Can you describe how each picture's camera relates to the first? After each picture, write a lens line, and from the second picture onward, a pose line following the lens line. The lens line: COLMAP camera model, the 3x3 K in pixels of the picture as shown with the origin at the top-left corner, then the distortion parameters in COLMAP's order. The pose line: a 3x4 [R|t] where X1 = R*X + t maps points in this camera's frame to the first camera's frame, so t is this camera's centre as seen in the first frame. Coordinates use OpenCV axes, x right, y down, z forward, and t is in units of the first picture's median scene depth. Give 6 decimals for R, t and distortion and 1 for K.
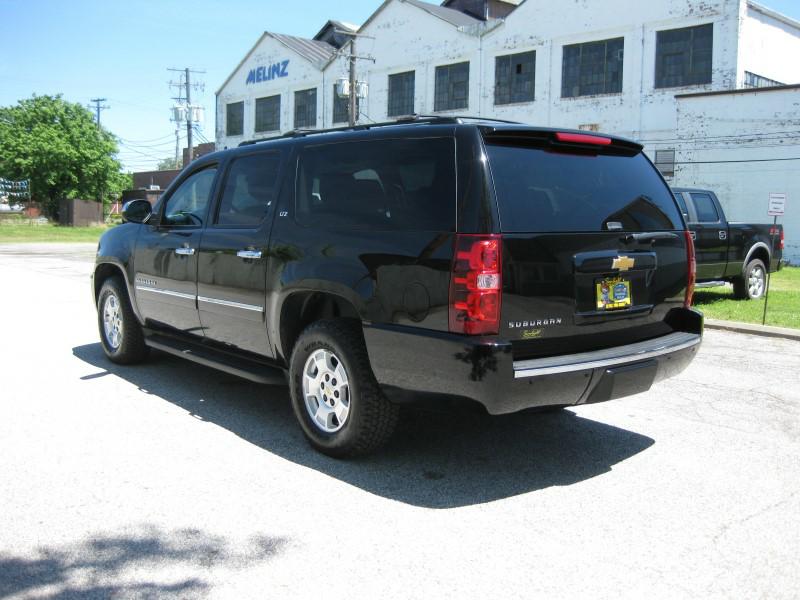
lens RADIAL K [[814.7, 0, 398.7], [0, 814.7, 305.9], [0, 0, 1]] dist [-0.107601, 0.000000]
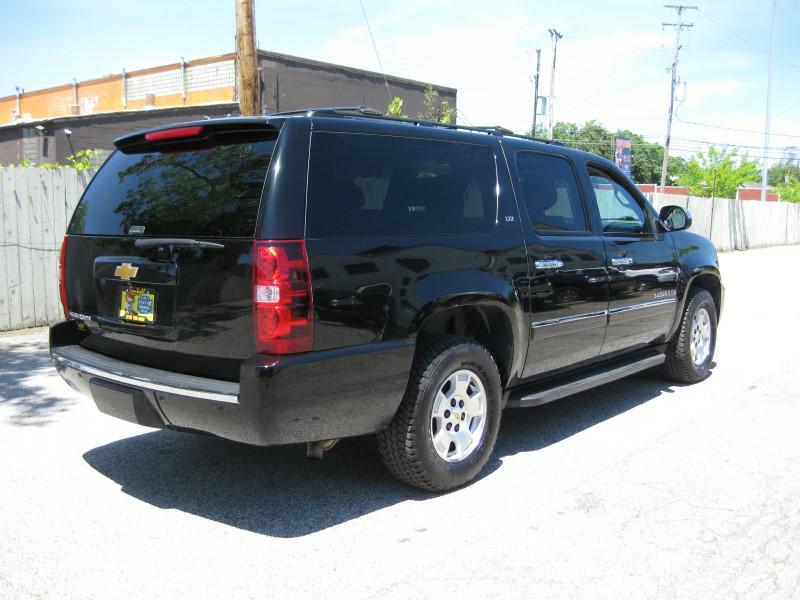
lens RADIAL K [[814.7, 0, 414.4], [0, 814.7, 308.3], [0, 0, 1]] dist [-0.107601, 0.000000]
pose [[0.188748, 0.107272, -0.976149, 0.681301], [-0.120203, 0.989065, 0.085449, -0.071259], [0.974641, 0.101208, 0.199579, 0.636525]]
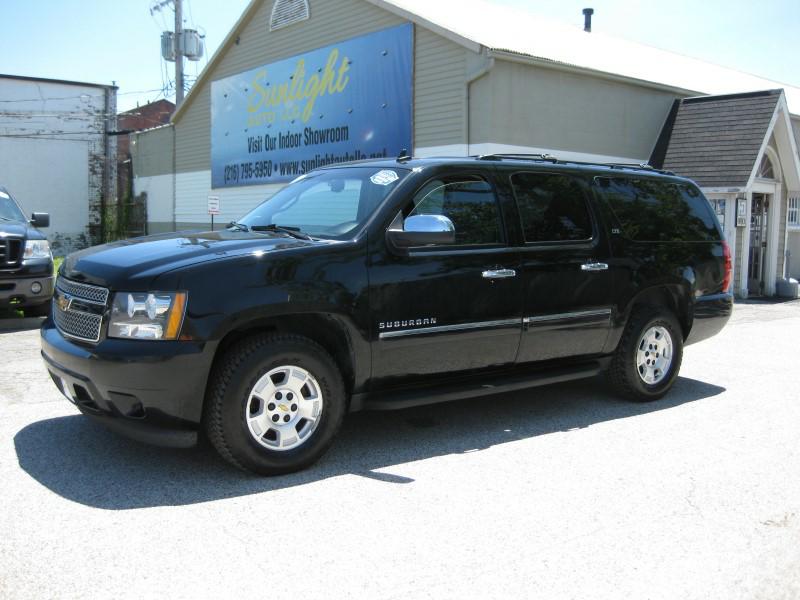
lens RADIAL K [[814.7, 0, 400.5], [0, 814.7, 299.3], [0, 0, 1]] dist [-0.107601, 0.000000]
pose [[0.054024, -0.116510, 0.991719, -0.931829], [0.100719, 0.988740, 0.110673, -0.119537], [-0.993447, 0.093905, 0.065151, 0.834128]]
